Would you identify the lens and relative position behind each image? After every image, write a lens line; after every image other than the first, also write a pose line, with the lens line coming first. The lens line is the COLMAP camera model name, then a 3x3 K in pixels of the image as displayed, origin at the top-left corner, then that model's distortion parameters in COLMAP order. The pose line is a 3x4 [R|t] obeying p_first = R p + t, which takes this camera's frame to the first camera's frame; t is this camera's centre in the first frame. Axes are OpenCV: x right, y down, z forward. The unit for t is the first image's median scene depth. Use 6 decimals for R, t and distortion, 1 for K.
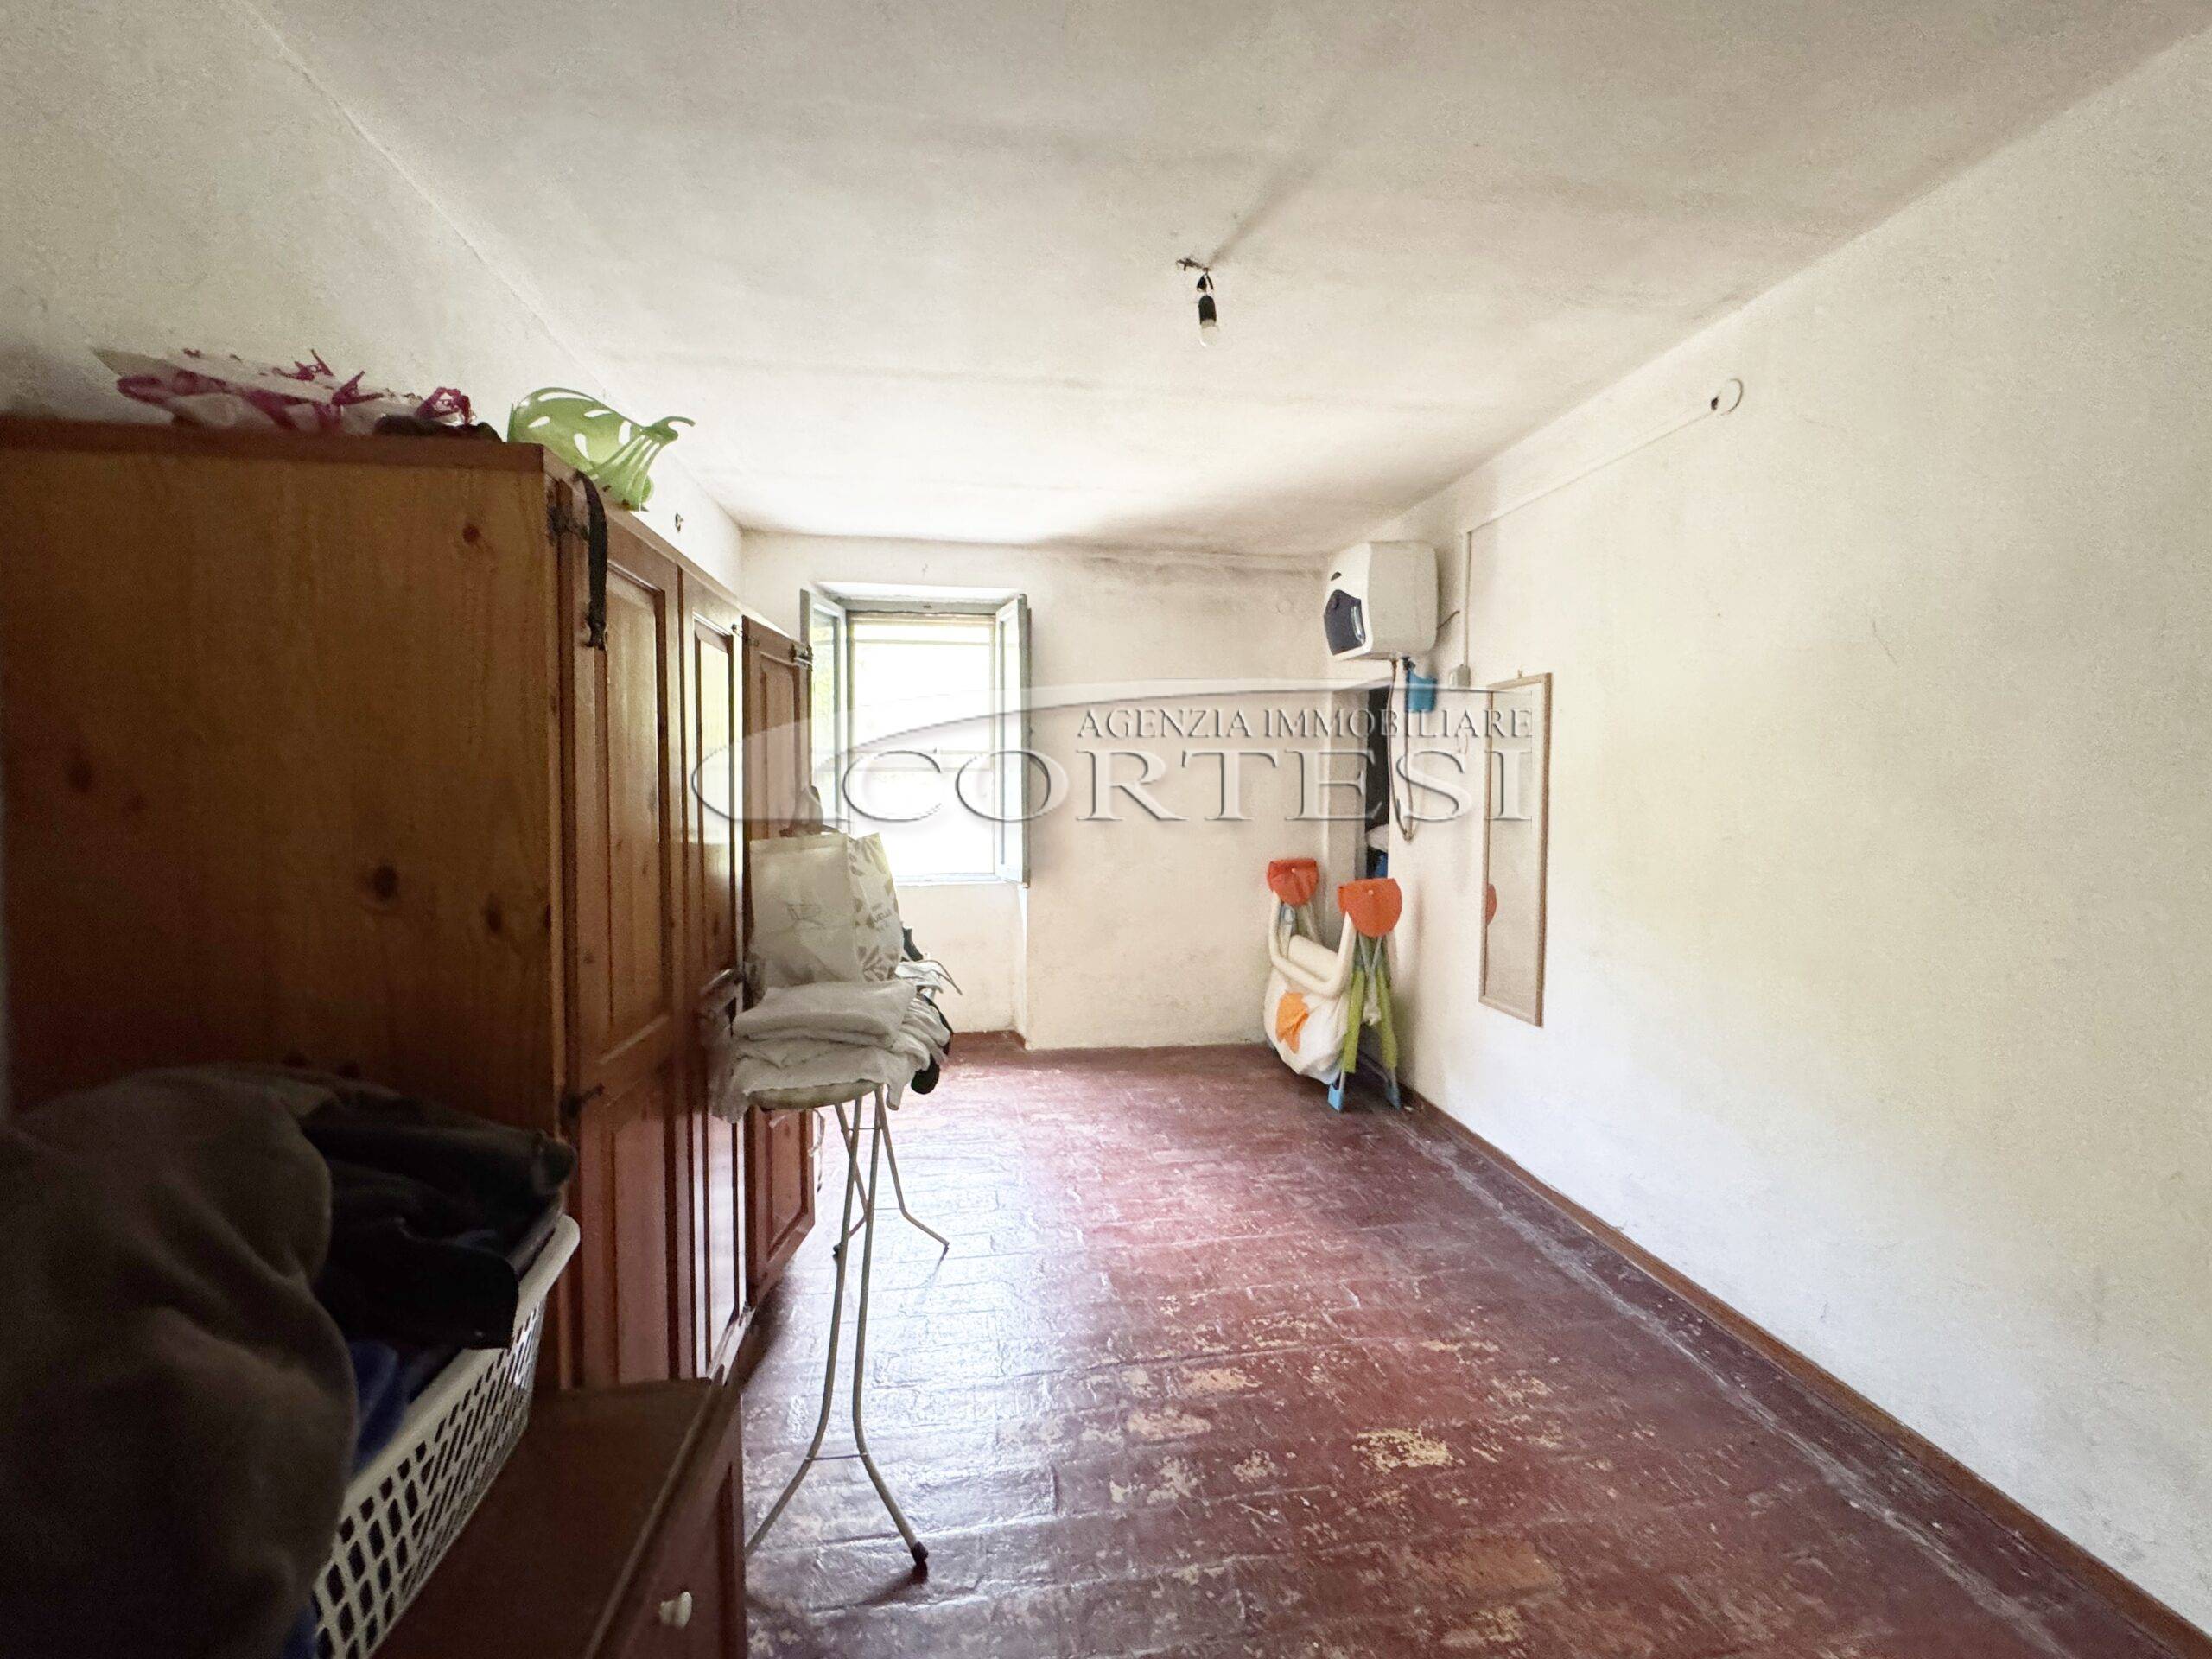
lens RADIAL K [[916.3, 0, 1103.7], [0, 916.3, 826.8], [0, 0, 1]] dist [-0.002248, -0.000369]
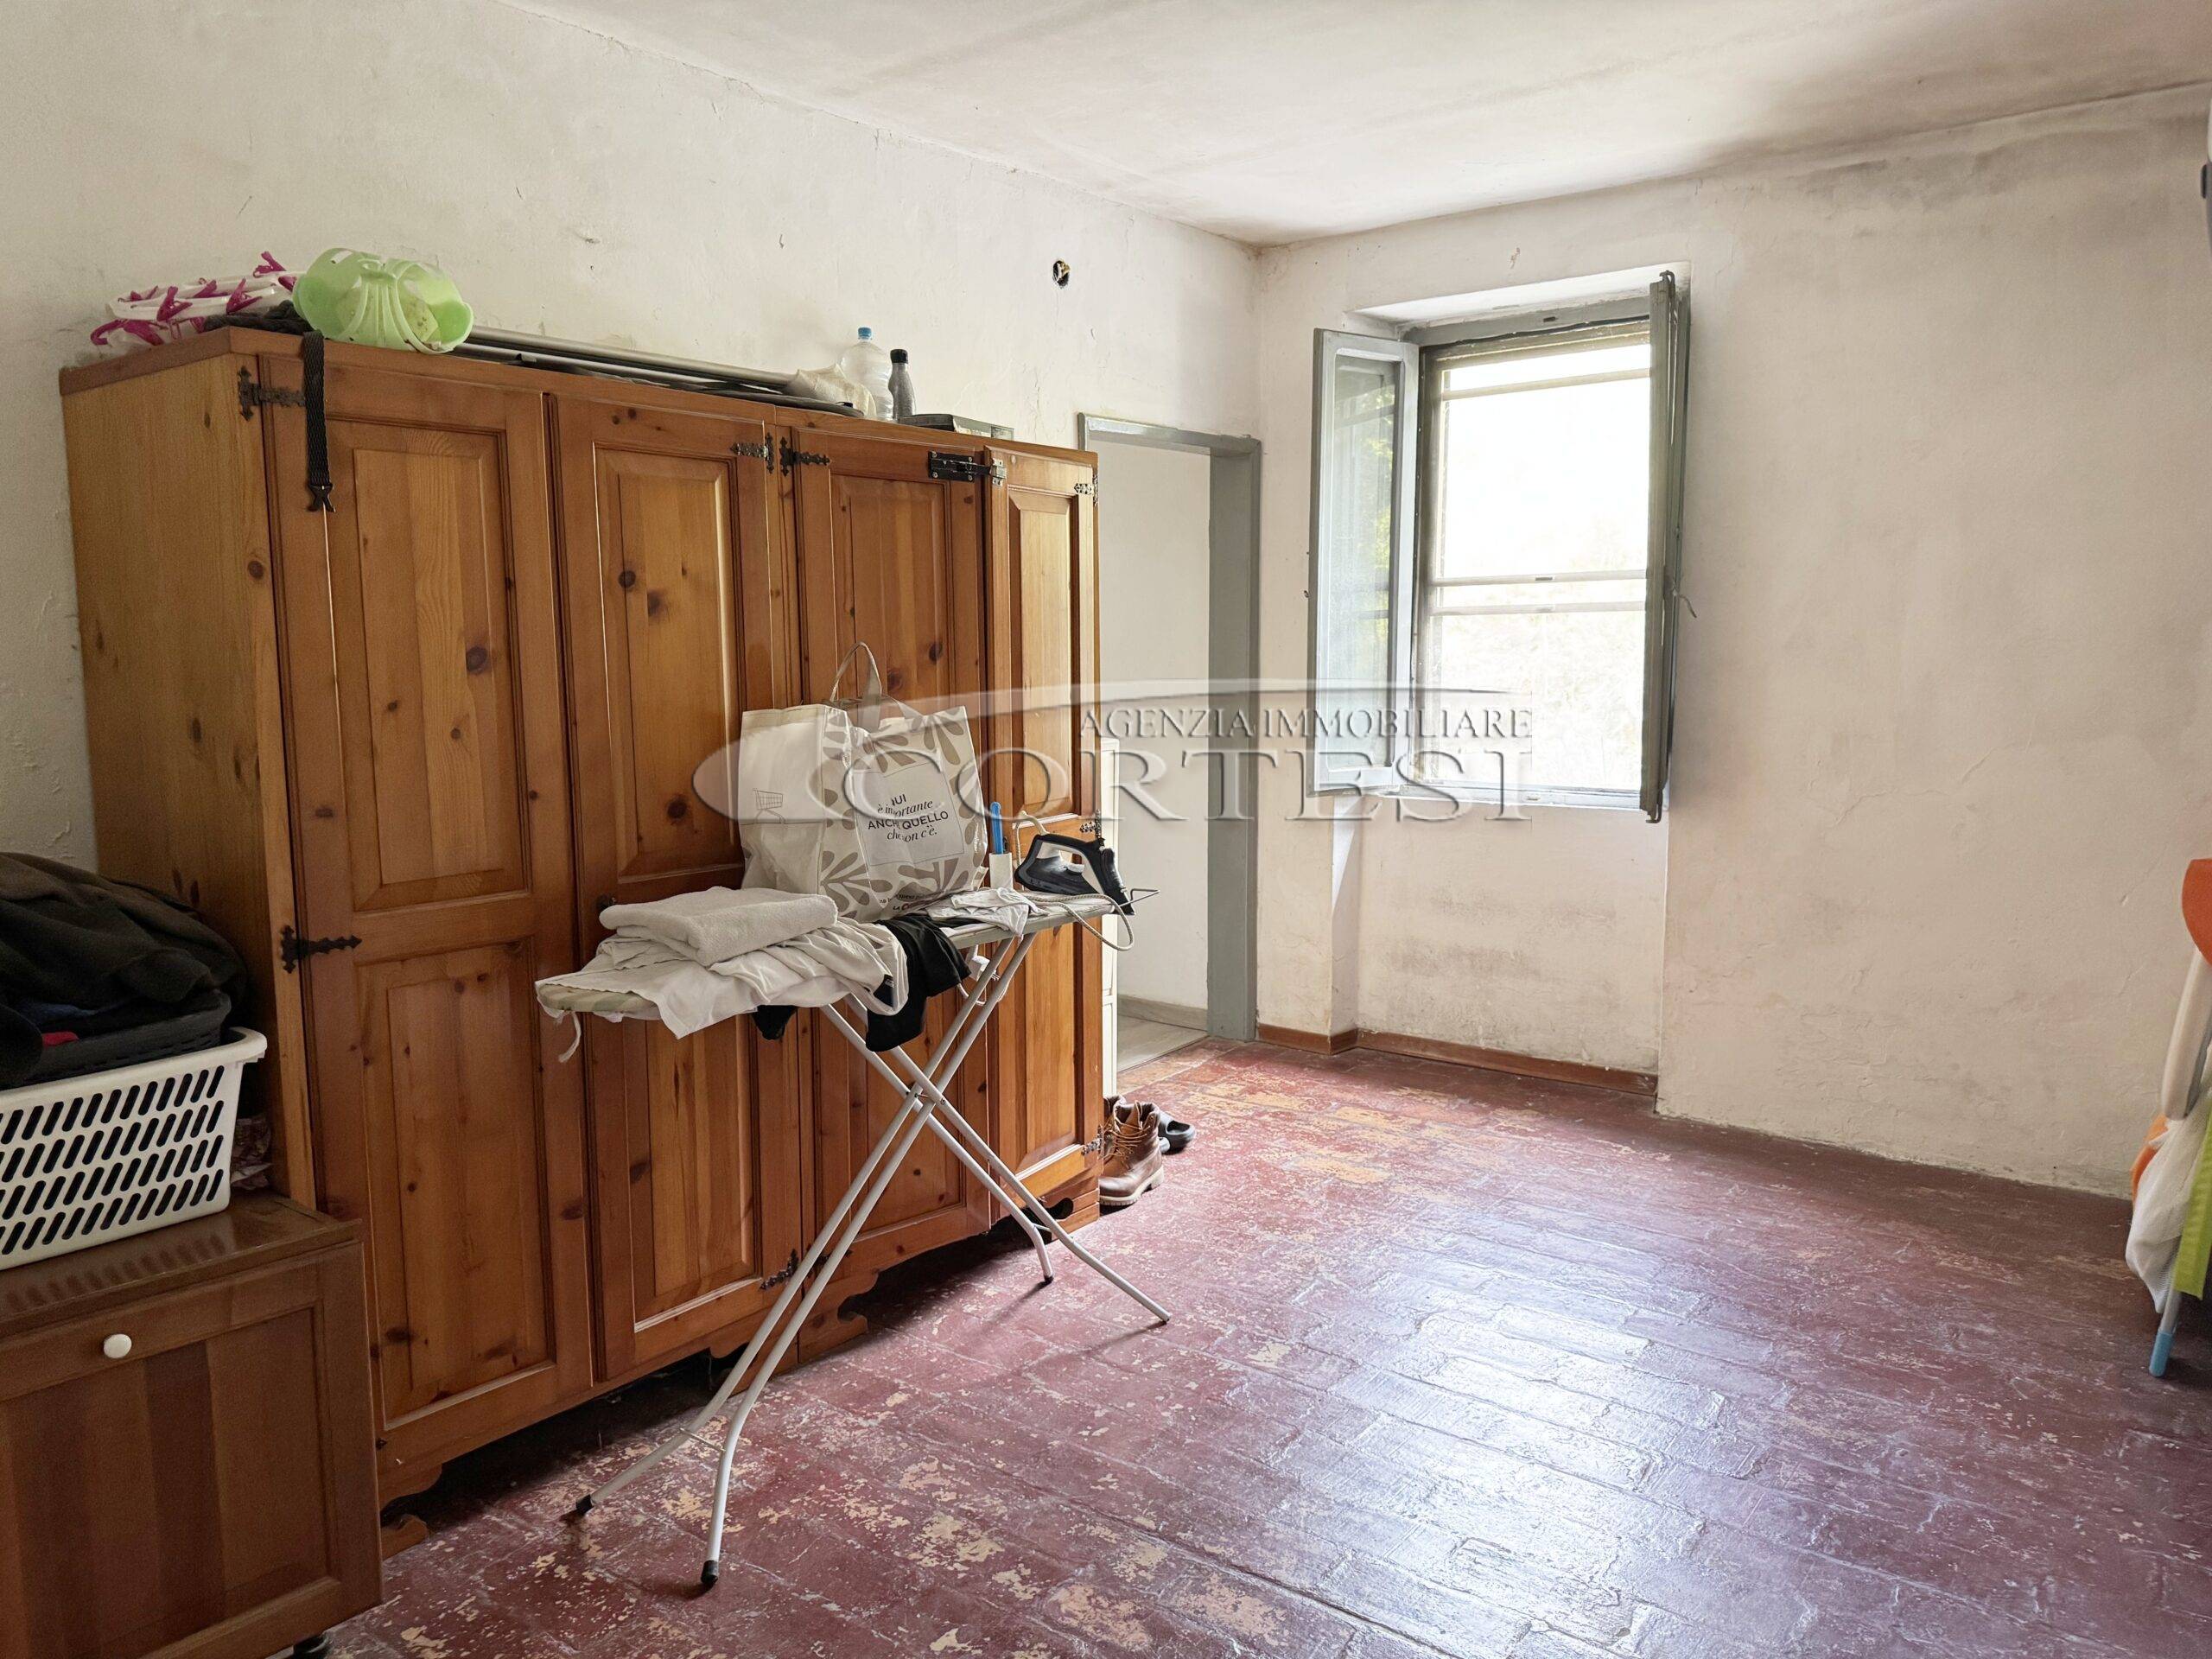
lens RADIAL K [[1575.5, 0, 1112.8], [0, 1575.5, 833.9], [0, 0, 1]] dist [0.067204, -0.081833]
pose [[0.692848, 0.079387, -0.716700, 0.489377], [-0.021718, 0.995768, 0.089303, -0.005007], [0.720756, -0.046308, 0.691640, 0.139124]]
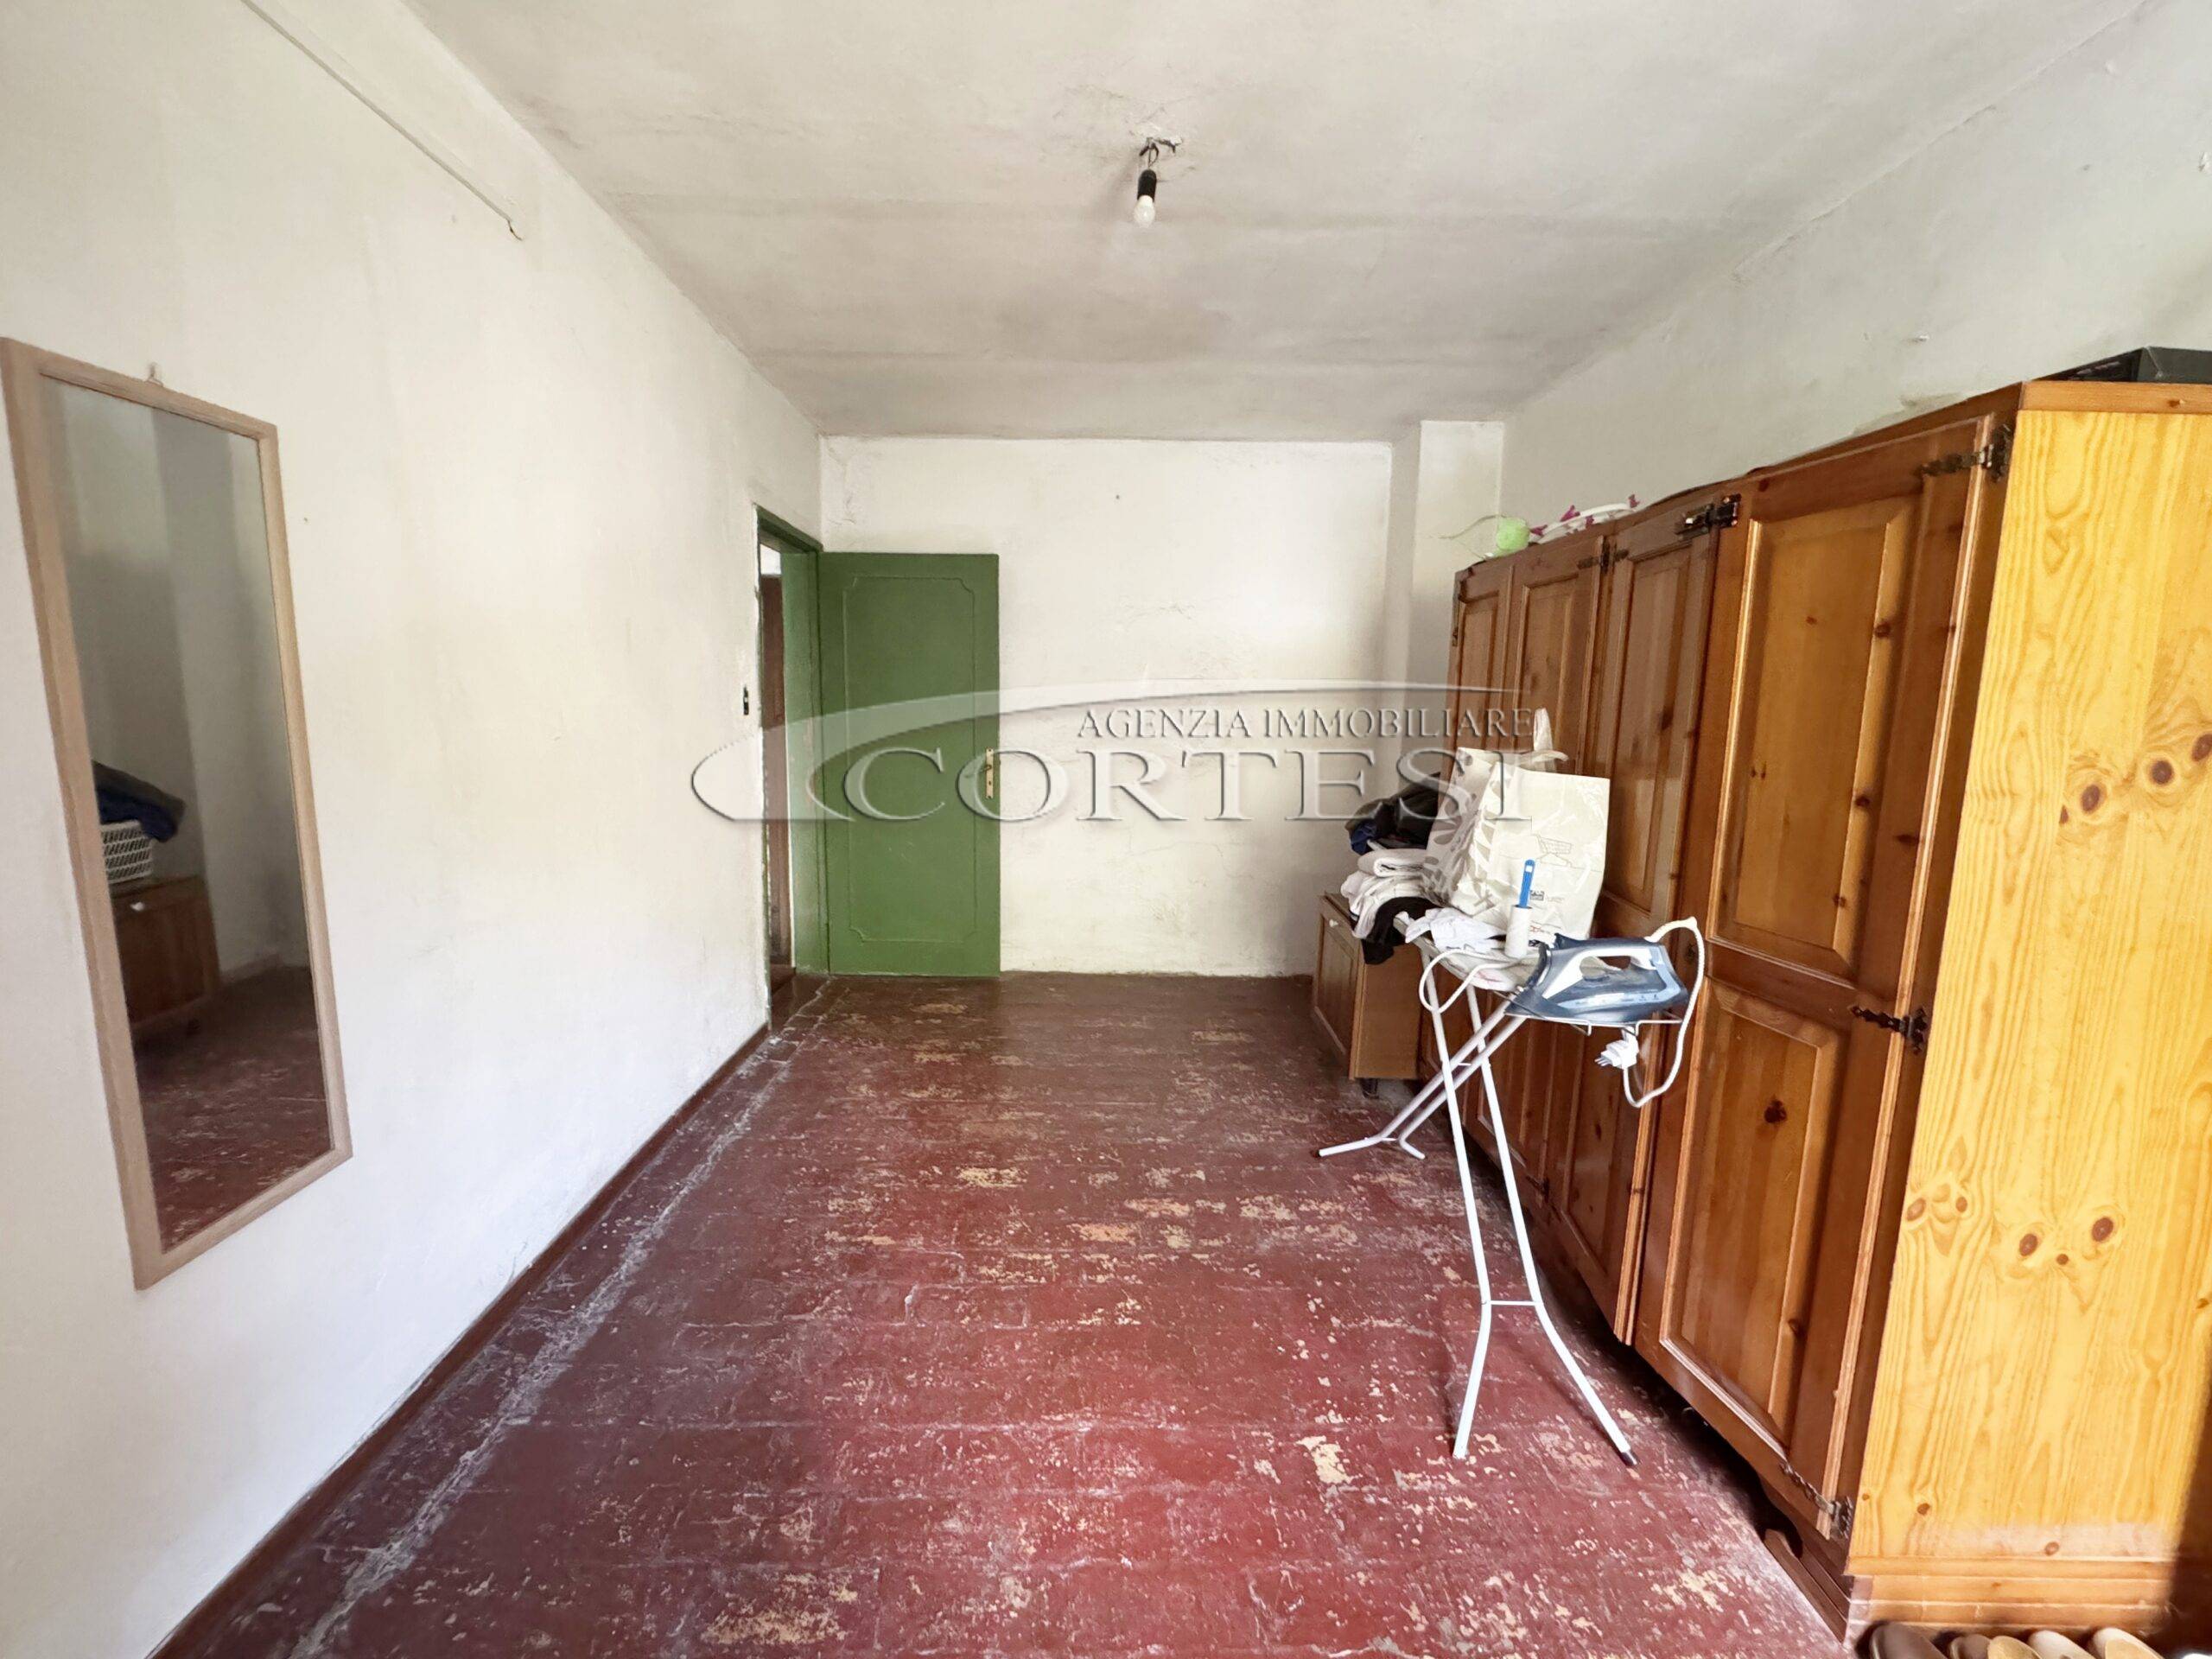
lens RADIAL K [[916.3, 0, 1103.7], [0, 916.3, 826.8], [0, 0, 1]] dist [-0.002248, -0.000369]
pose [[-0.991450, -0.046853, 0.121782, 0.008004], [-0.023354, 0.981956, 0.187661, -0.058429], [-0.128377, 0.183212, -0.974655, 1.239285]]
